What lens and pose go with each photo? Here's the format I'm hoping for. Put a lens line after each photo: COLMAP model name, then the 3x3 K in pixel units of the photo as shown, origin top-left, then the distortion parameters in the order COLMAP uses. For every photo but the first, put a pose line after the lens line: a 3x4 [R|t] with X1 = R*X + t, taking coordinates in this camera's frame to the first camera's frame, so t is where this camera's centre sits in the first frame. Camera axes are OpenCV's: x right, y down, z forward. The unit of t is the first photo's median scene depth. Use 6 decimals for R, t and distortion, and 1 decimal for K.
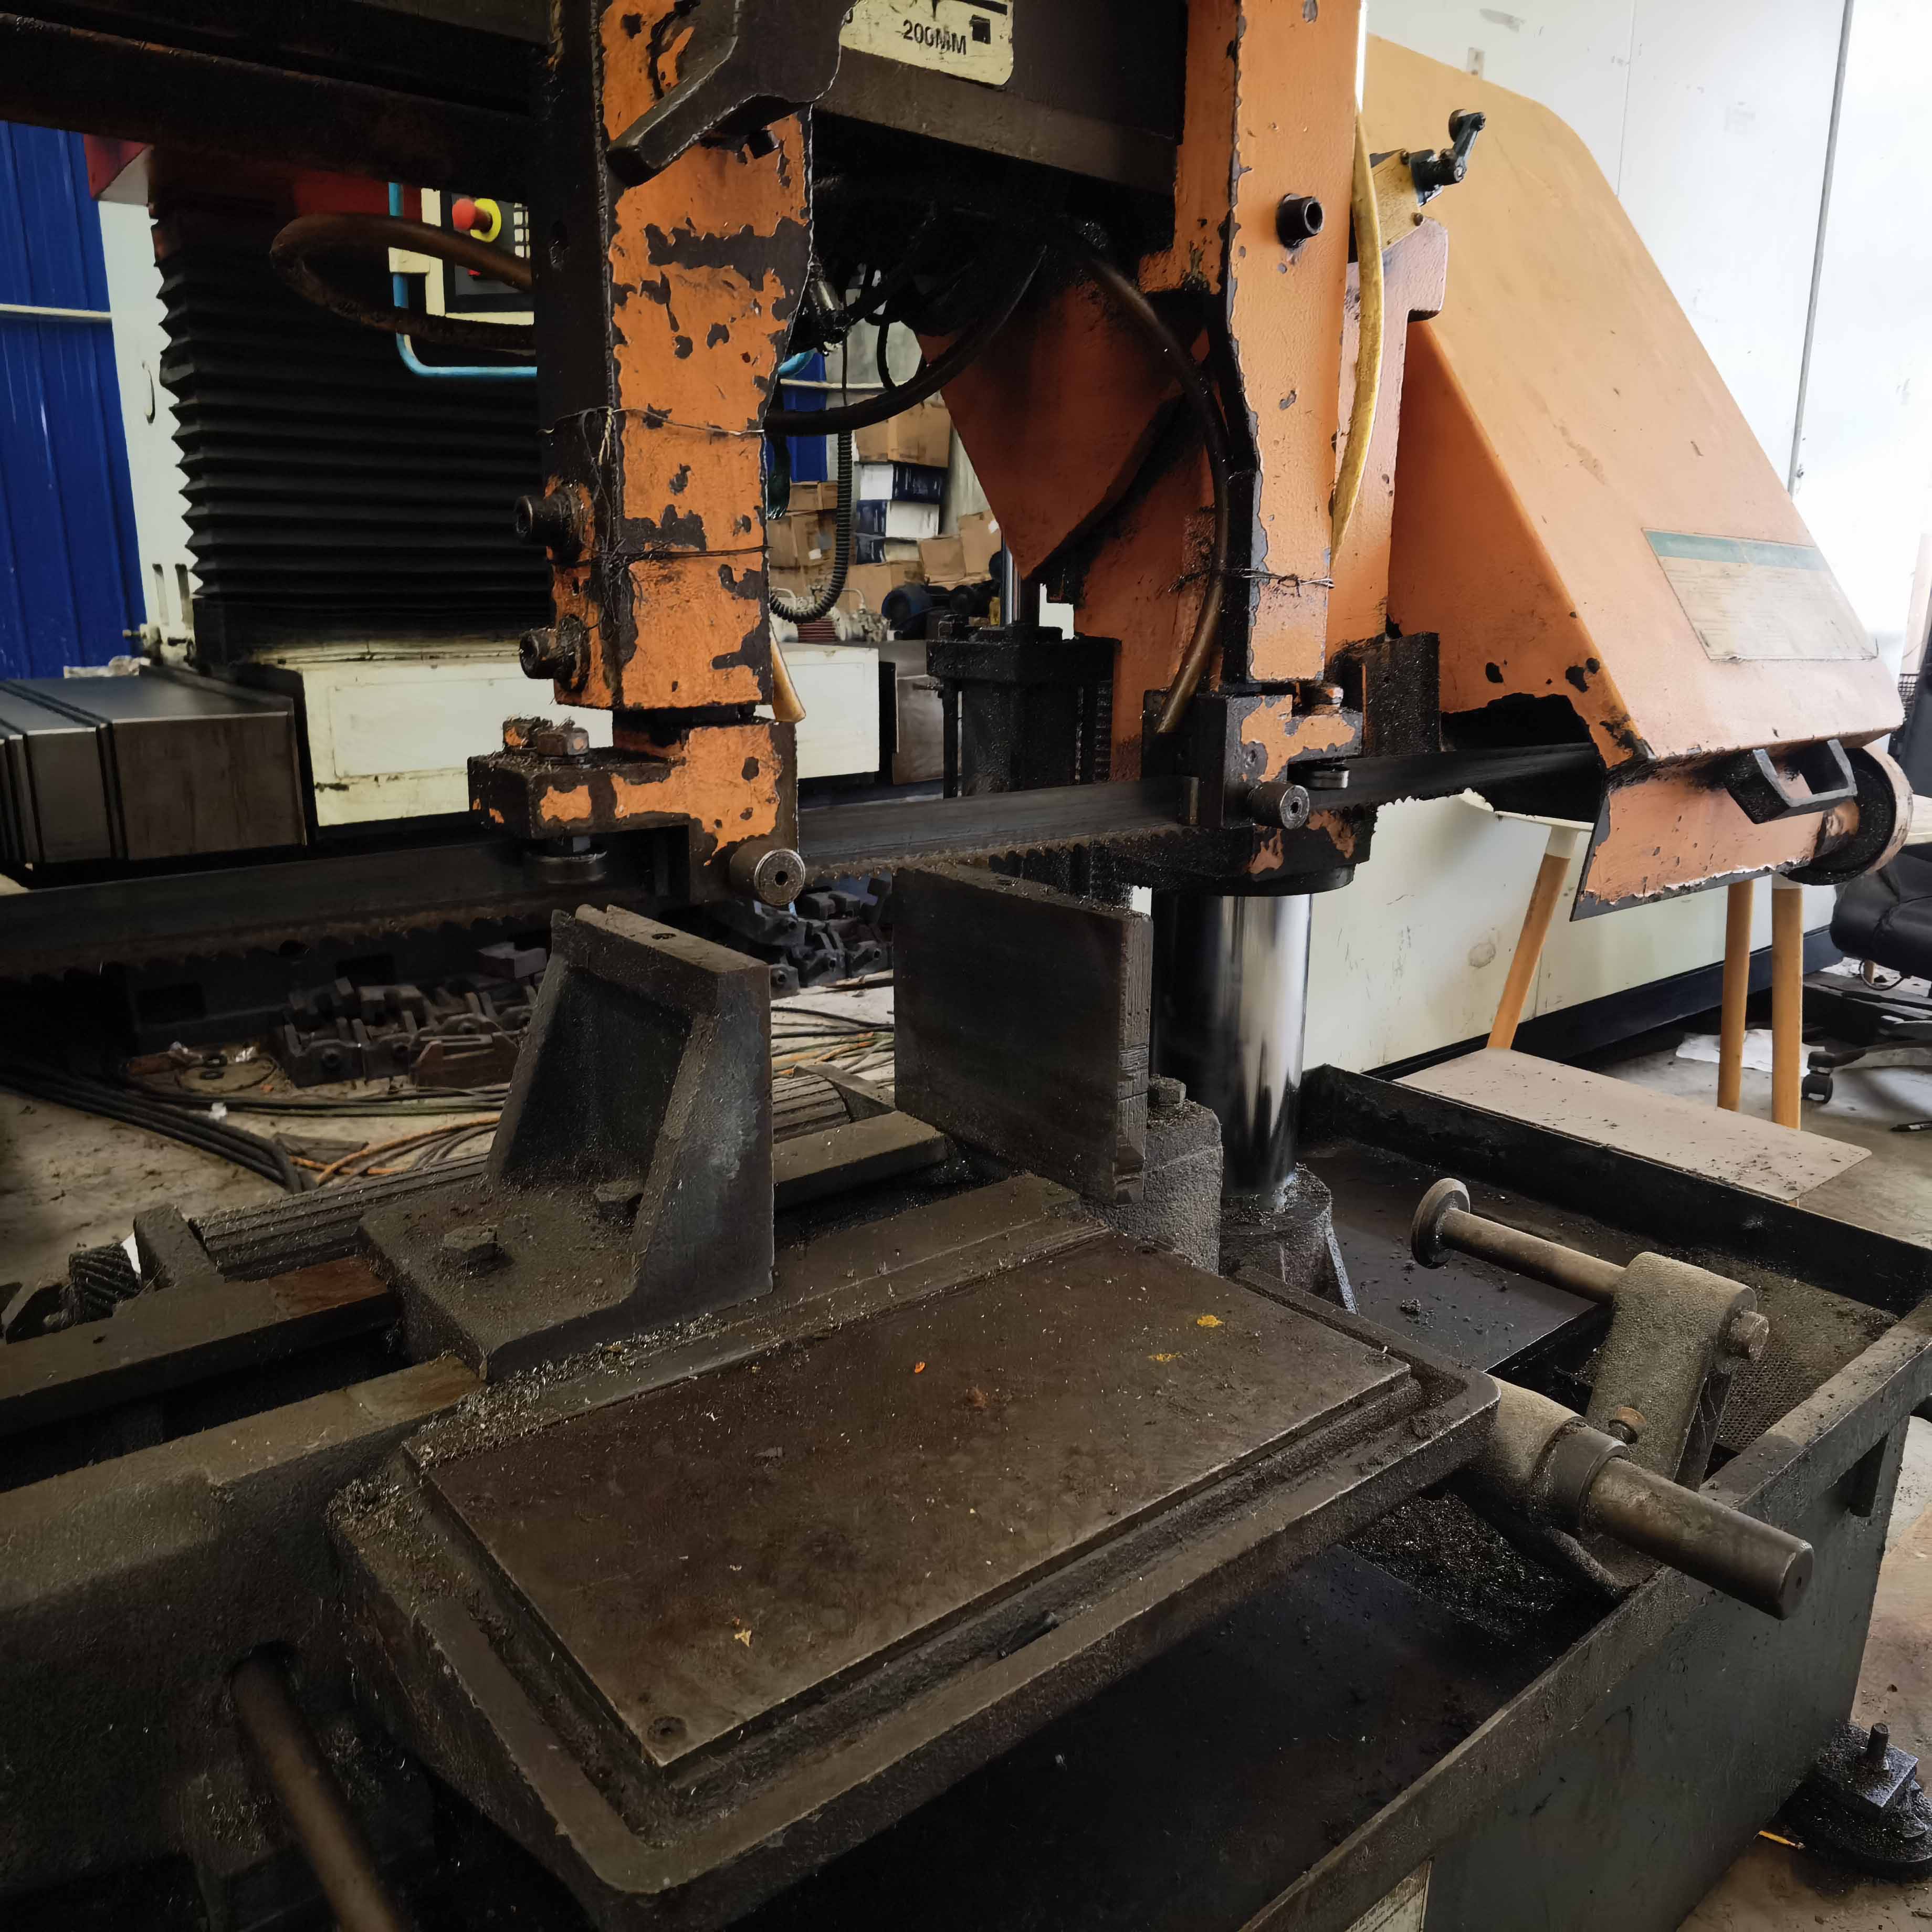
lens RADIAL K [[1493.5, 0, 971.3], [0, 1493.5, 963.7], [0, 0, 1]] dist [-0.000270, -0.030333]
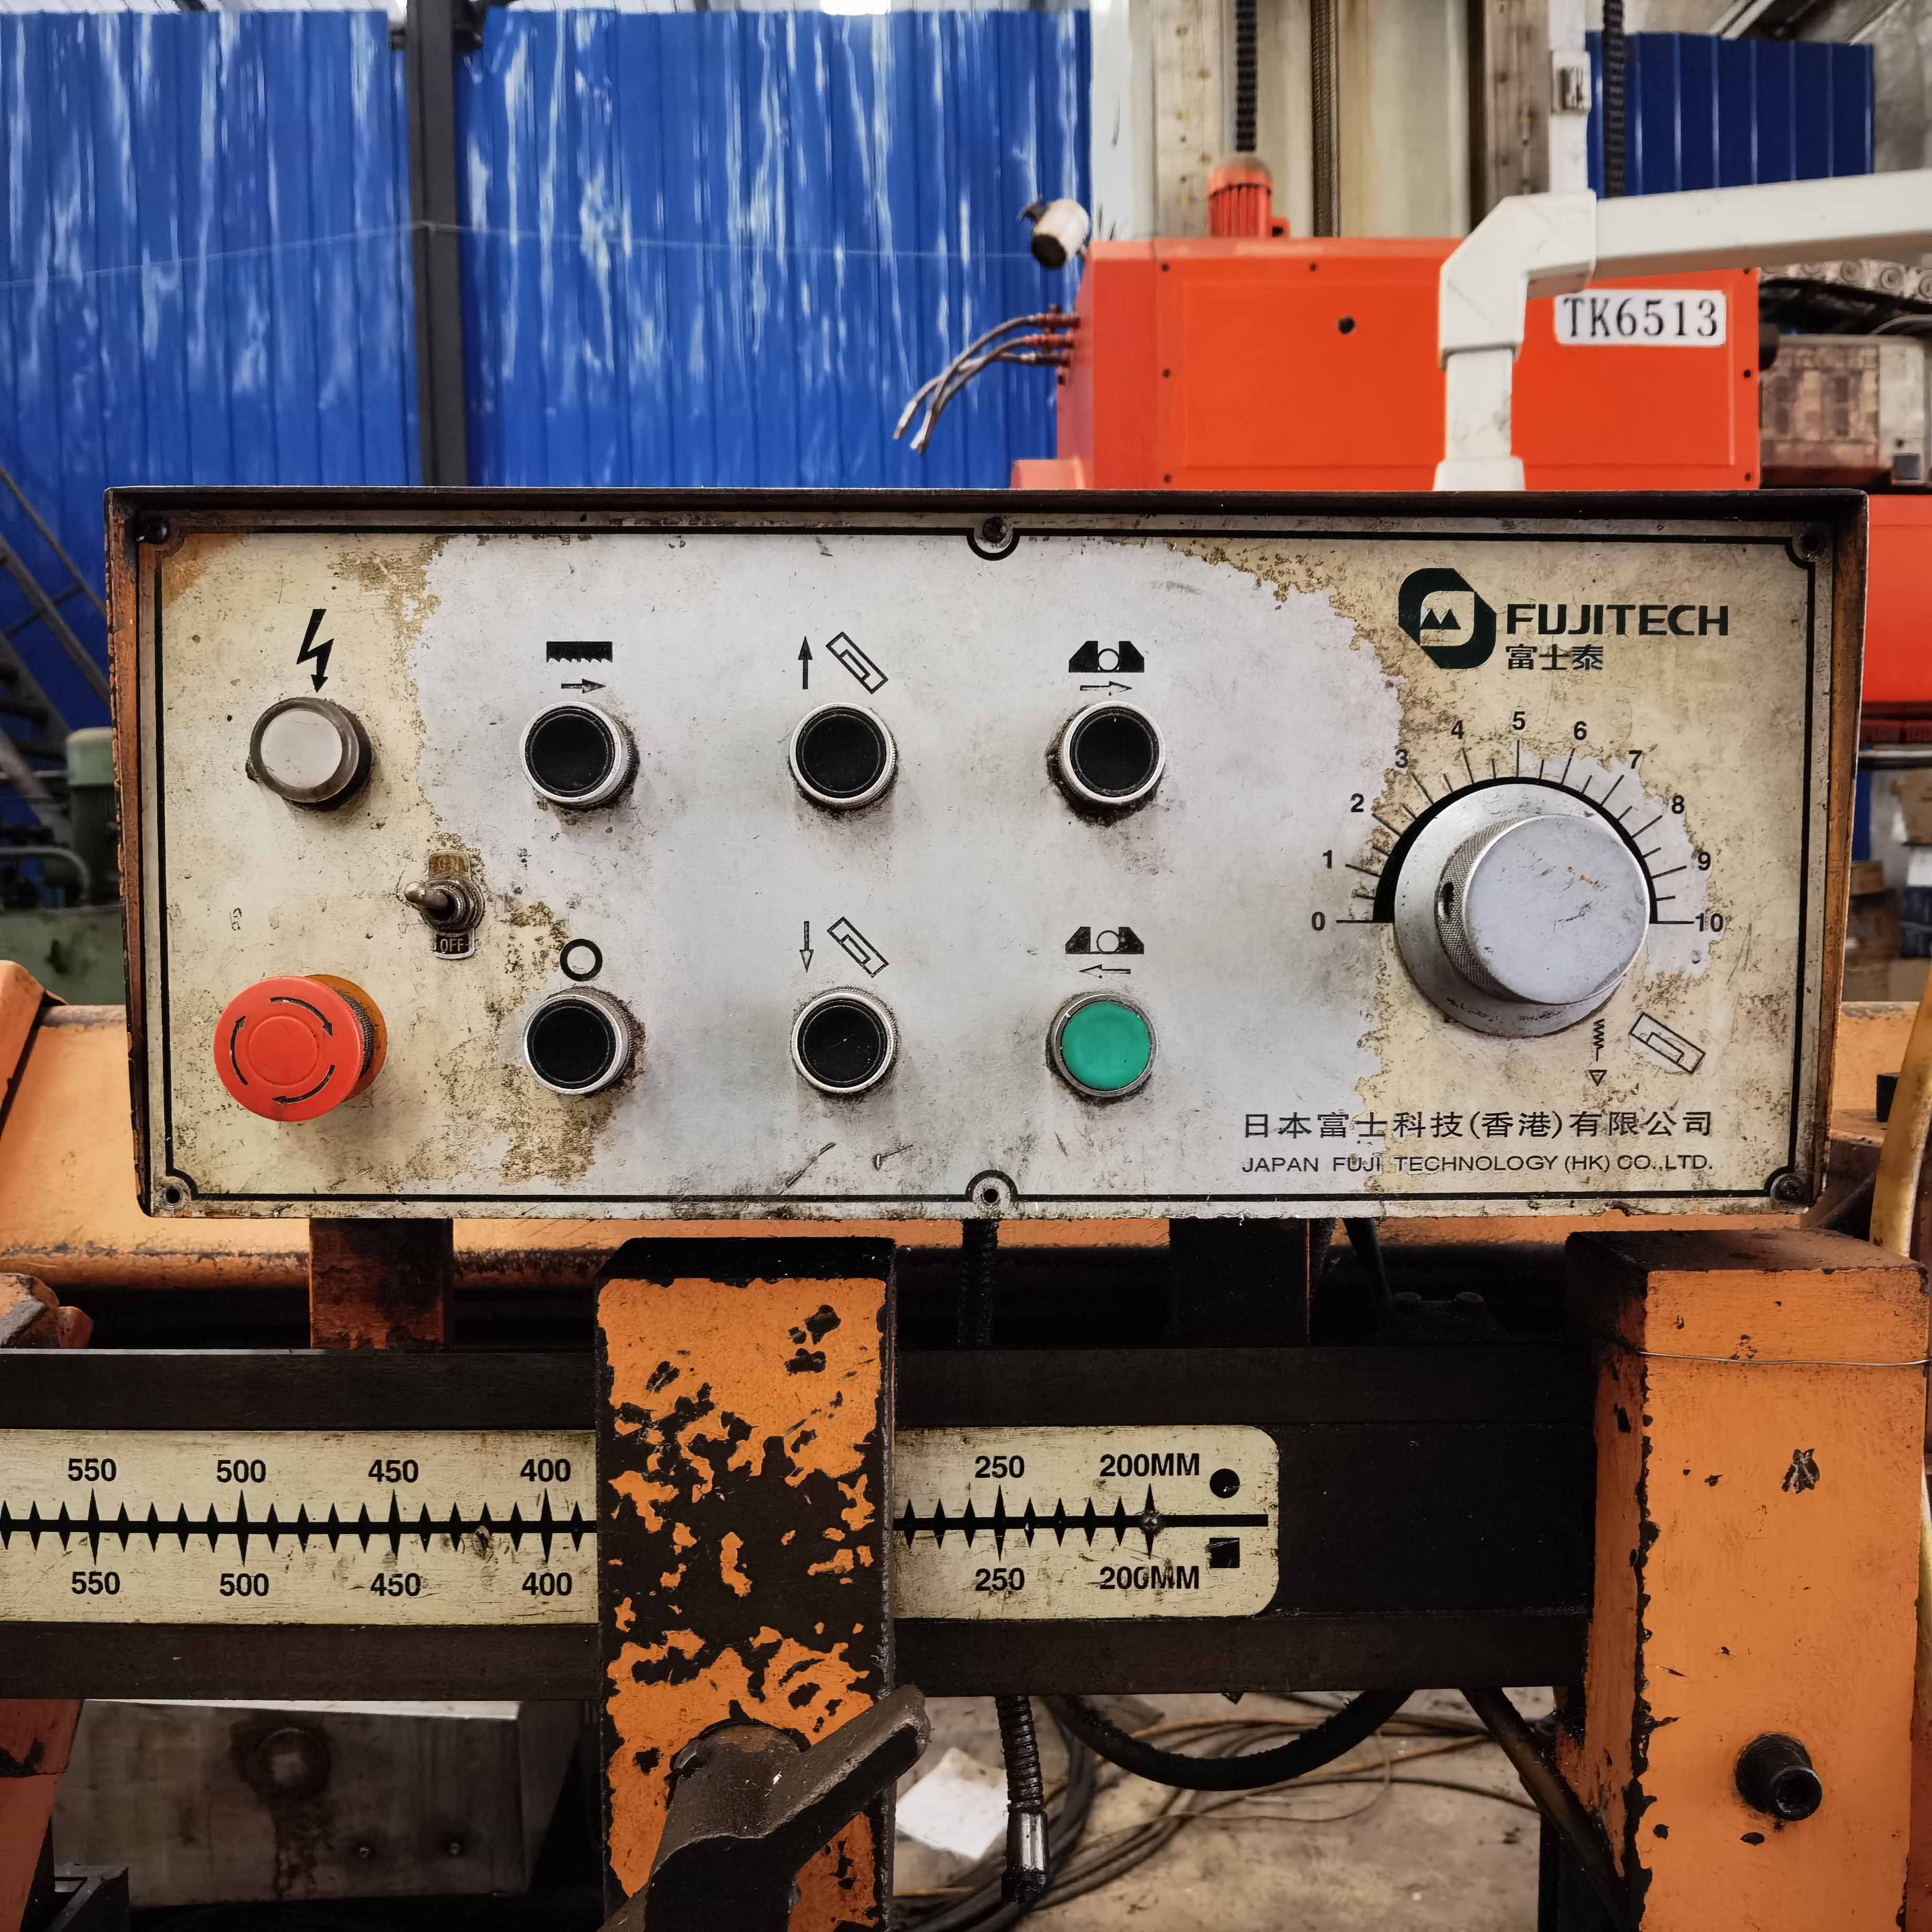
lens RADIAL K [[1493.5, 0, 973.9], [0, 1493.5, 953.5], [0, 0, 1]] dist [-0.000270, -0.030333]
pose [[0.789551, 0.010739, -0.613591, 0.386368], [-0.139183, 0.976926, -0.161999, -0.809171], [0.597693, 0.213308, 0.772828, 0.261674]]
